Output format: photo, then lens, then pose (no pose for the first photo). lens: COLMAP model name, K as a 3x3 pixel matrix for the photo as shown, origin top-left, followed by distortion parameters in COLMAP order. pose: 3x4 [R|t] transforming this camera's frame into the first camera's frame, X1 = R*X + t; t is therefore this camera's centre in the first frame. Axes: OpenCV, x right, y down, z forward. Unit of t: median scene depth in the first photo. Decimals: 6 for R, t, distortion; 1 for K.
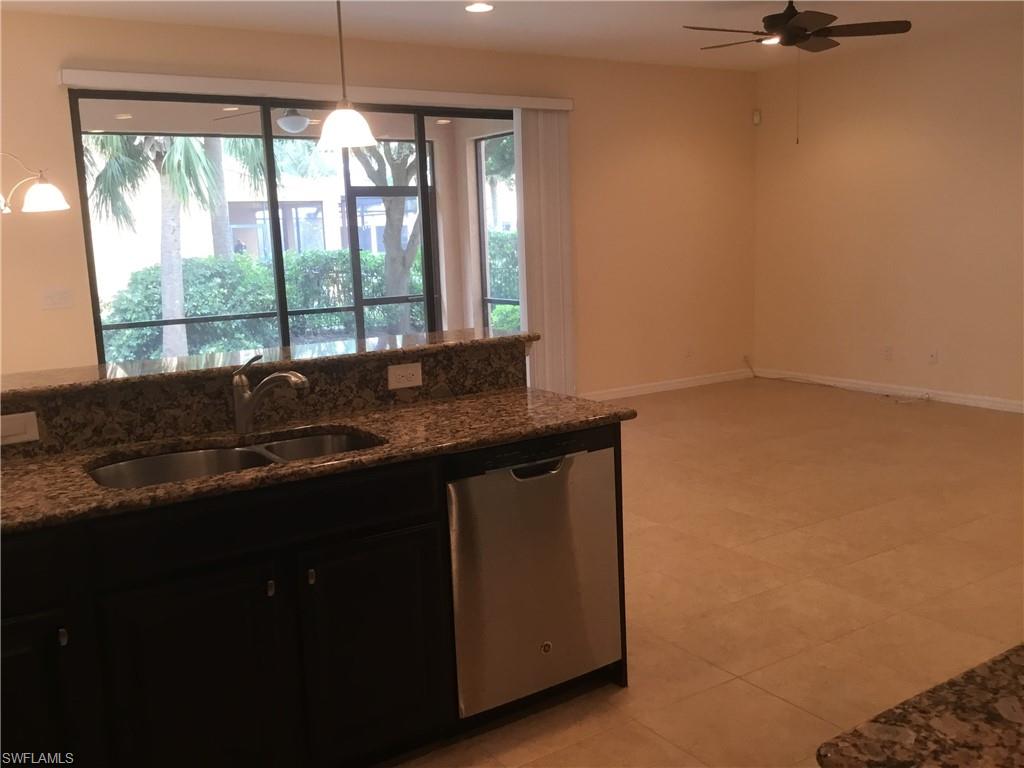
lens RADIAL K [[917.9, 0, 510.7], [0, 917.9, 377.8], [0, 0, 1]] dist [0.079961, -0.172314]
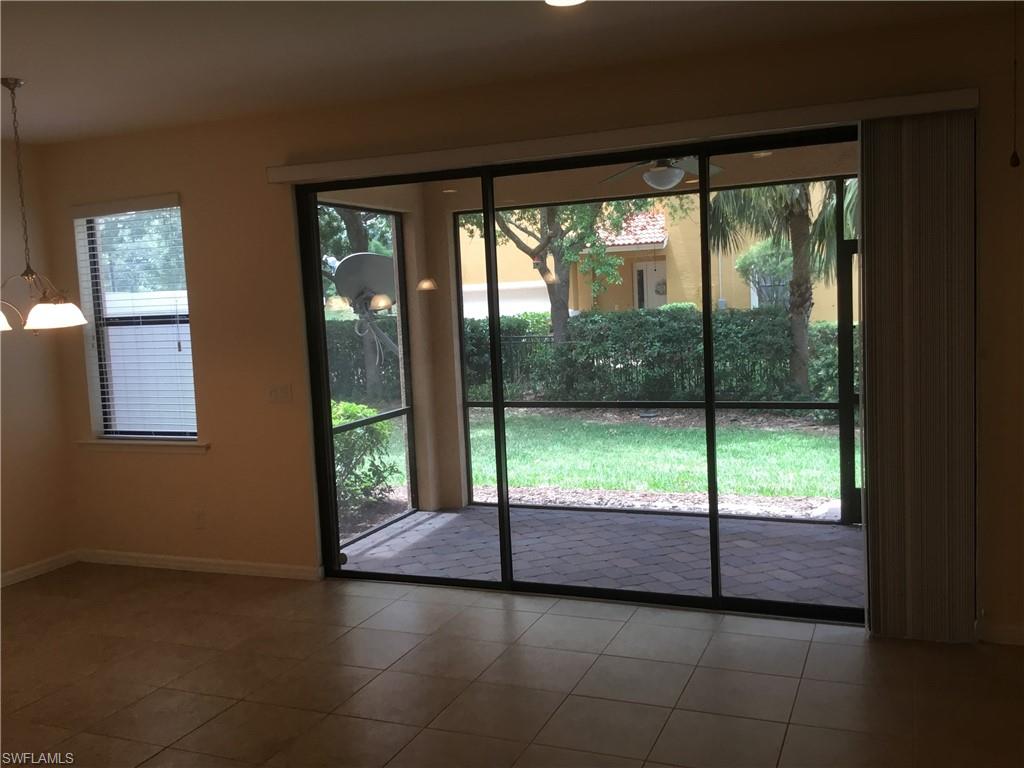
lens RADIAL K [[936.0, 0, 514.2], [0, 936.0, 379.3], [0, 0, 1]] dist [0.012492, -0.056052]
pose [[0.555264, 0.086187, -0.827196, 0.644428], [-0.106419, 0.993803, 0.032112, -0.205445], [0.824838, 0.070198, 0.560995, 0.814749]]
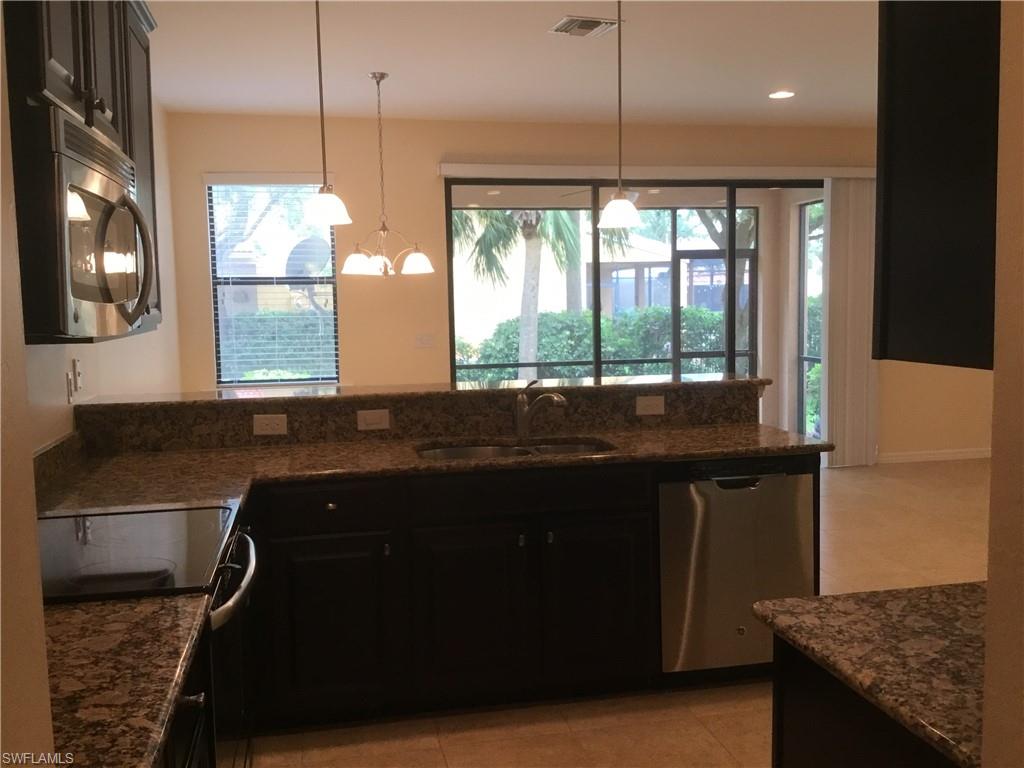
lens RADIAL K [[917.9, 0, 510.7], [0, 917.9, 377.8], [0, 0, 1]] dist [0.079961, -0.172314]
pose [[0.927411, 0.049926, -0.370696, 0.122727], [-0.072815, 0.996190, -0.048002, 0.024453], [0.366887, 0.071510, 0.927513, -0.173094]]
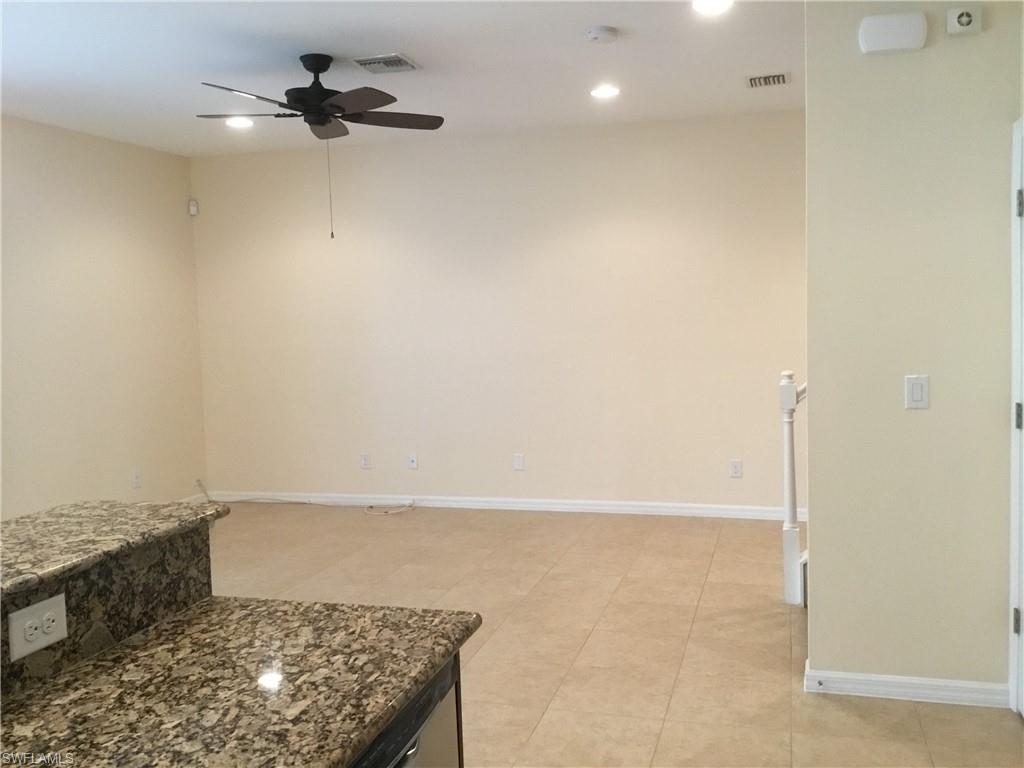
lens RADIAL K [[936.0, 0, 514.2], [0, 936.0, 379.3], [0, 0, 1]] dist [0.012492, -0.056052]
pose [[0.764682, -0.034267, 0.643496, -0.169571], [0.103334, 0.992183, -0.069959, -0.051877], [-0.636068, 0.119991, 0.762246, 0.300877]]
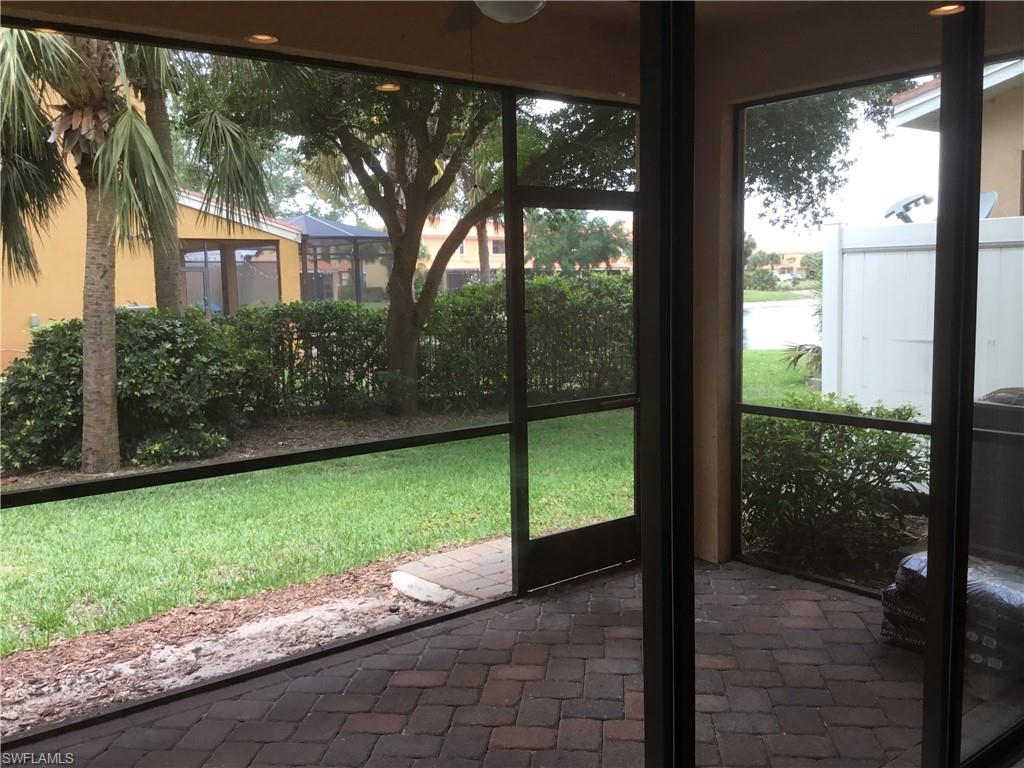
lens RADIAL K [[936.0, 0, 514.2], [0, 936.0, 379.3], [0, 0, 1]] dist [0.012492, -0.056052]
pose [[0.995183, 0.003979, 0.097952, -0.488770], [0.001300, 0.998552, -0.053775, -0.162264], [-0.098024, 0.053643, 0.993737, 1.094925]]
